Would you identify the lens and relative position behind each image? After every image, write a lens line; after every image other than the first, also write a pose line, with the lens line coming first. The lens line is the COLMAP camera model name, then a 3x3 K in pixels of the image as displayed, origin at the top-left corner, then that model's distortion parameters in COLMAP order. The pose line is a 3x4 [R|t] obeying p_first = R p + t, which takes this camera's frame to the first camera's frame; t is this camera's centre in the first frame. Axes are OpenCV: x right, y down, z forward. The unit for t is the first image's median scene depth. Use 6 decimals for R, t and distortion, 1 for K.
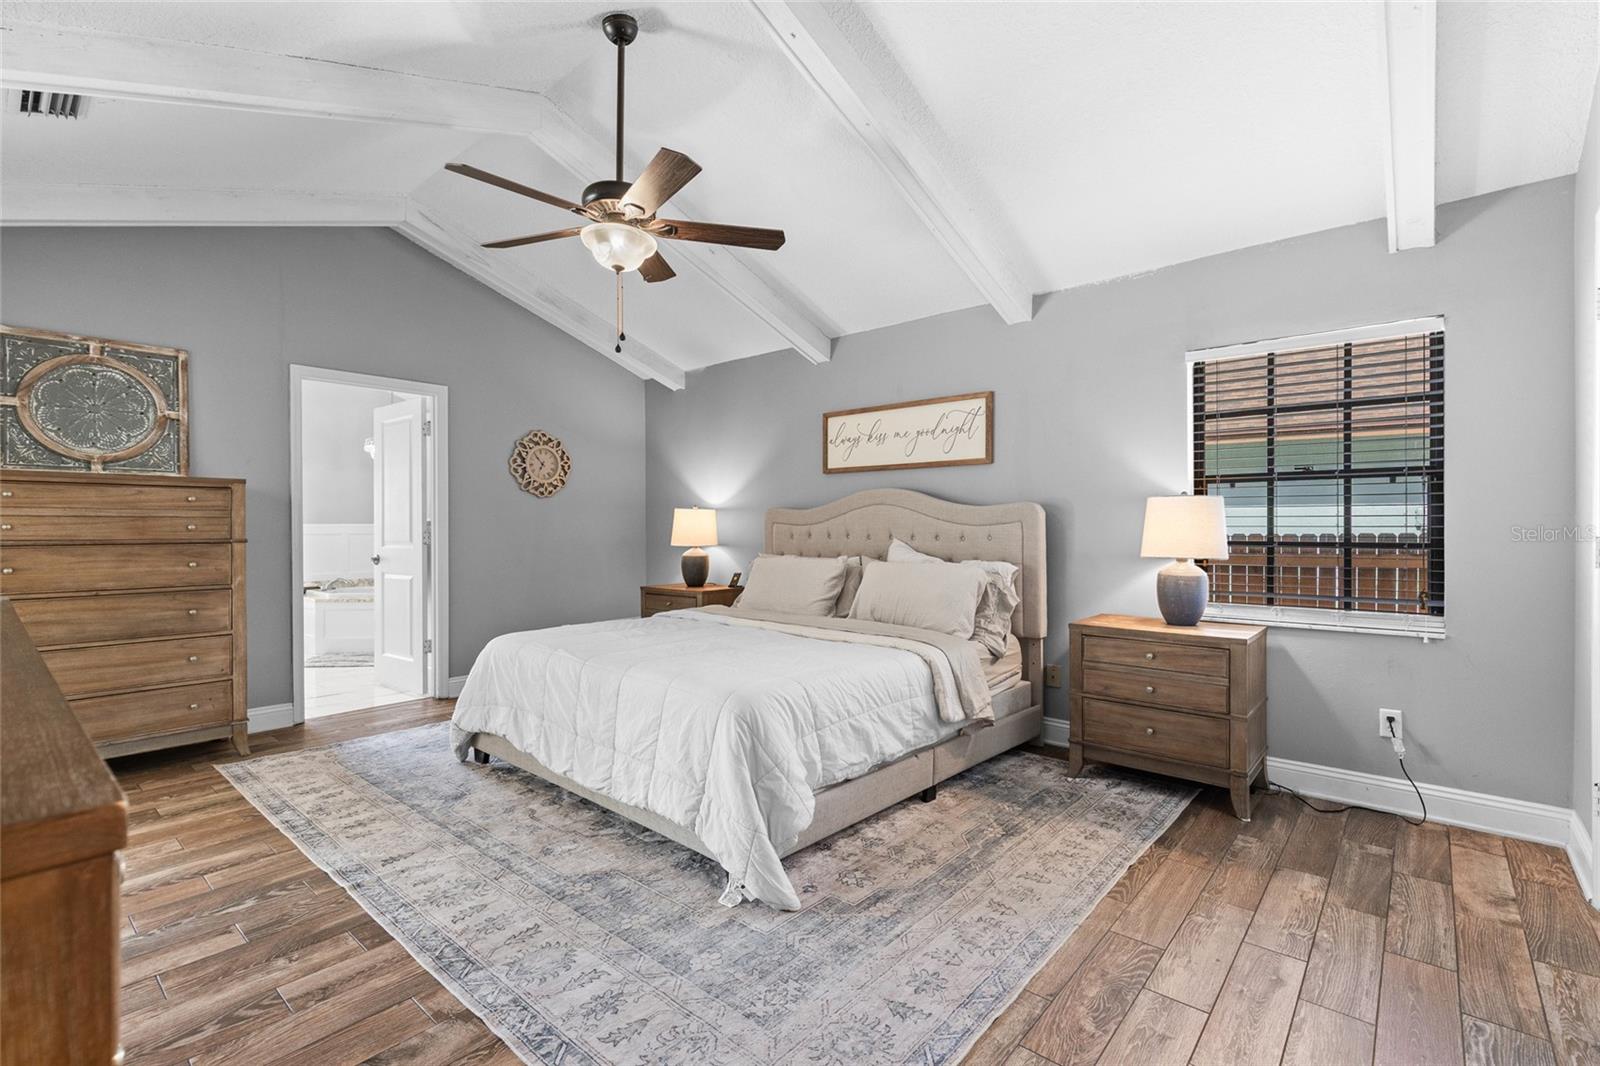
lens RADIAL K [[729.8, 0, 803.8], [0, 729.8, 532.1], [0, 0, 1]] dist [0.008269, -0.001858]
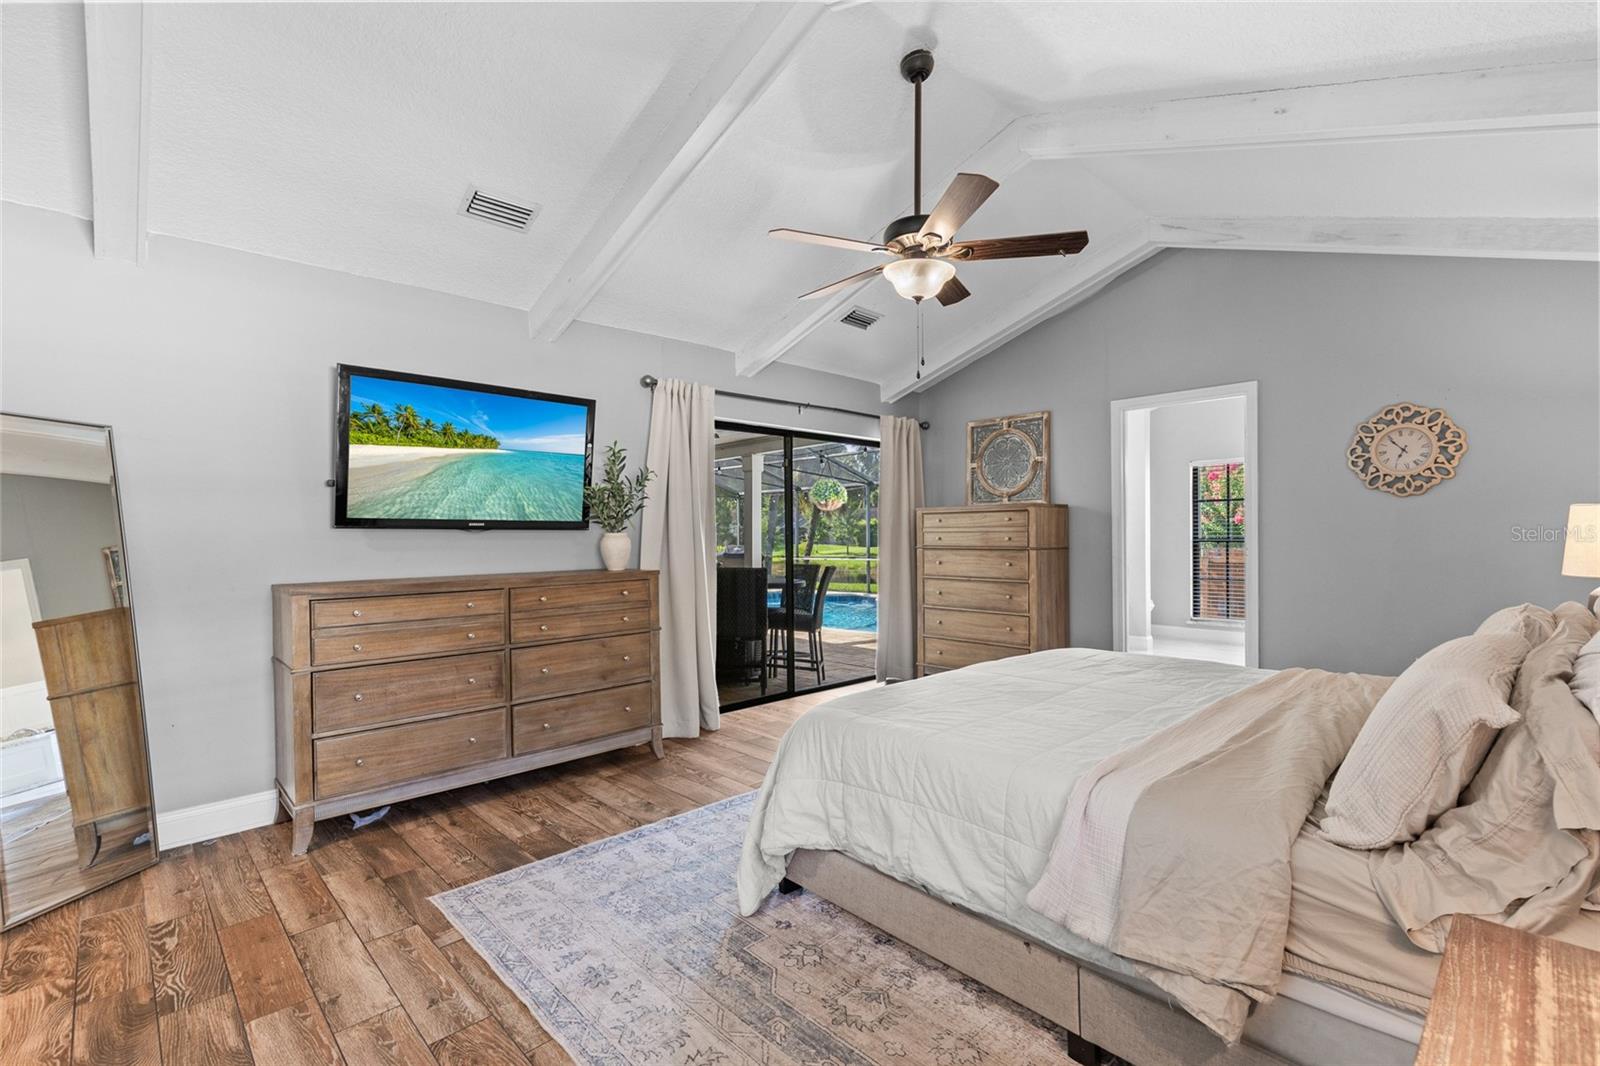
lens RADIAL K [[729.8, 0, 812.2], [0, 729.8, 531.4], [0, 0, 1]] dist [0.008269, -0.001858]
pose [[-0.099553, 0.000606, -0.995032, 0.601107], [0.003247, 0.999995, 0.000285, -0.020817], [0.995027, -0.003202, -0.099554, 0.704804]]
